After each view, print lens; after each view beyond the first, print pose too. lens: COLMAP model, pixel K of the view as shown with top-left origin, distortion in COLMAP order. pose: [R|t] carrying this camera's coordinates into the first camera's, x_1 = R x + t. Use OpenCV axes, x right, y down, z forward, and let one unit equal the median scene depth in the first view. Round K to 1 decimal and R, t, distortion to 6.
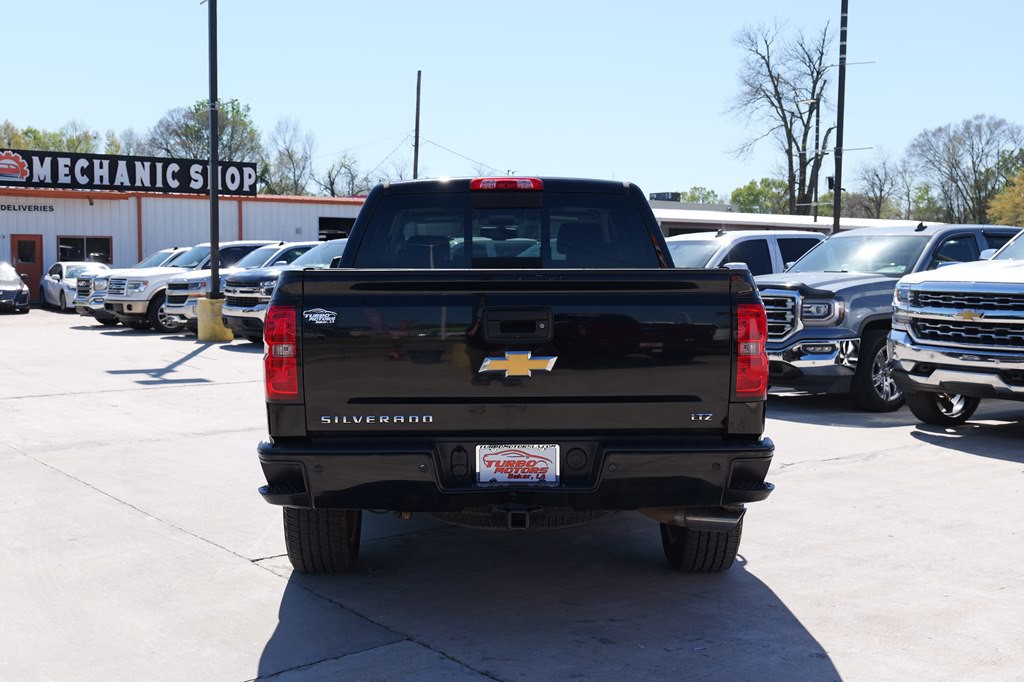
lens RADIAL K [[1220.1, 0, 514.2], [0, 1220.1, 342.5], [0, 0, 1]] dist [0.007760, 0.000000]
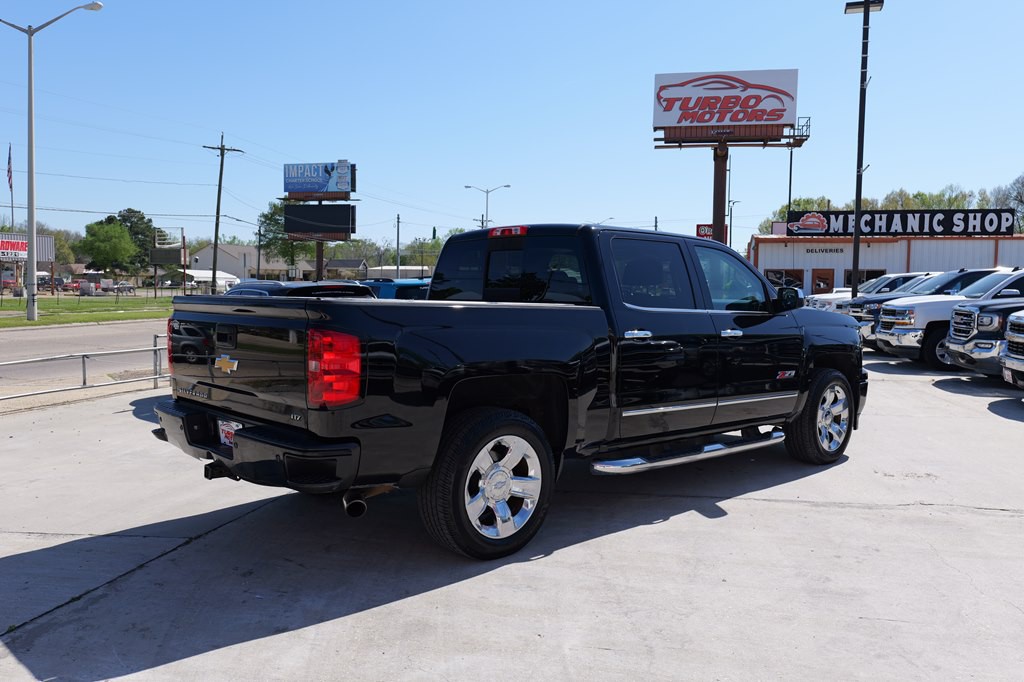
lens RADIAL K [[831.4, 0, 508.8], [0, 831.4, 336.3], [0, 0, 1]] dist [0.005795, -0.001325]
pose [[0.658042, 0.049314, -0.751365, 0.100137], [-0.054461, 0.998357, 0.017828, -0.005267], [0.751009, 0.029189, 0.659646, 0.064096]]
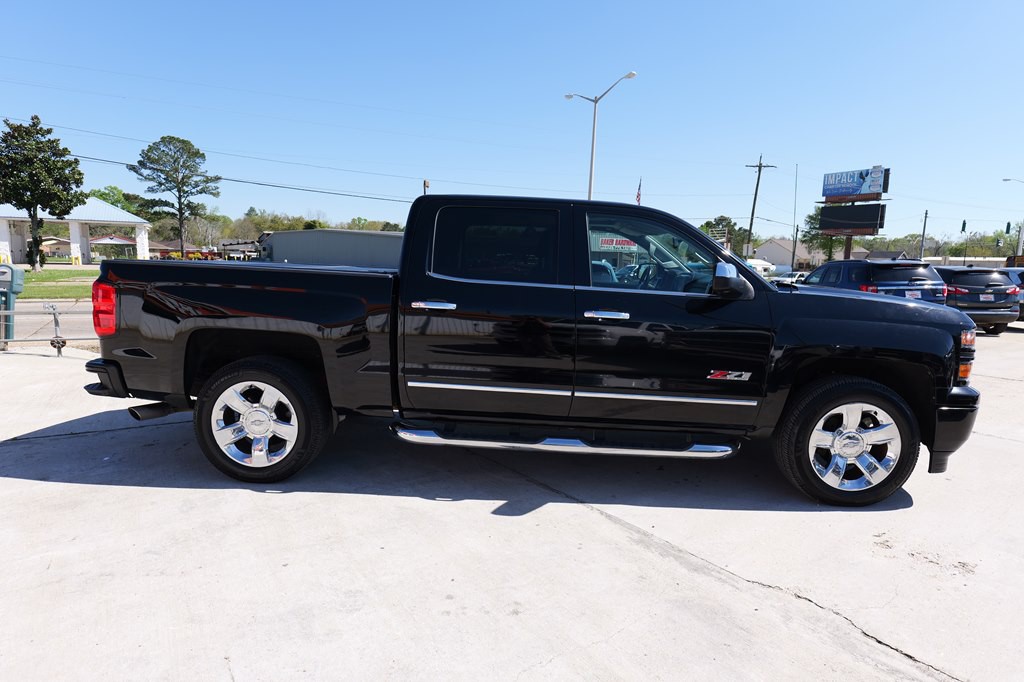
lens RADIAL K [[597.5, 0, 508.9], [0, 597.5, 344.6], [0, 0, 1]] dist [-0.019092, 0.005999]
pose [[-0.059250, 0.131842, -0.989498, 0.105037], [-0.086371, 0.986845, 0.136660, -0.011285], [0.994500, 0.093561, -0.047083, 0.170445]]
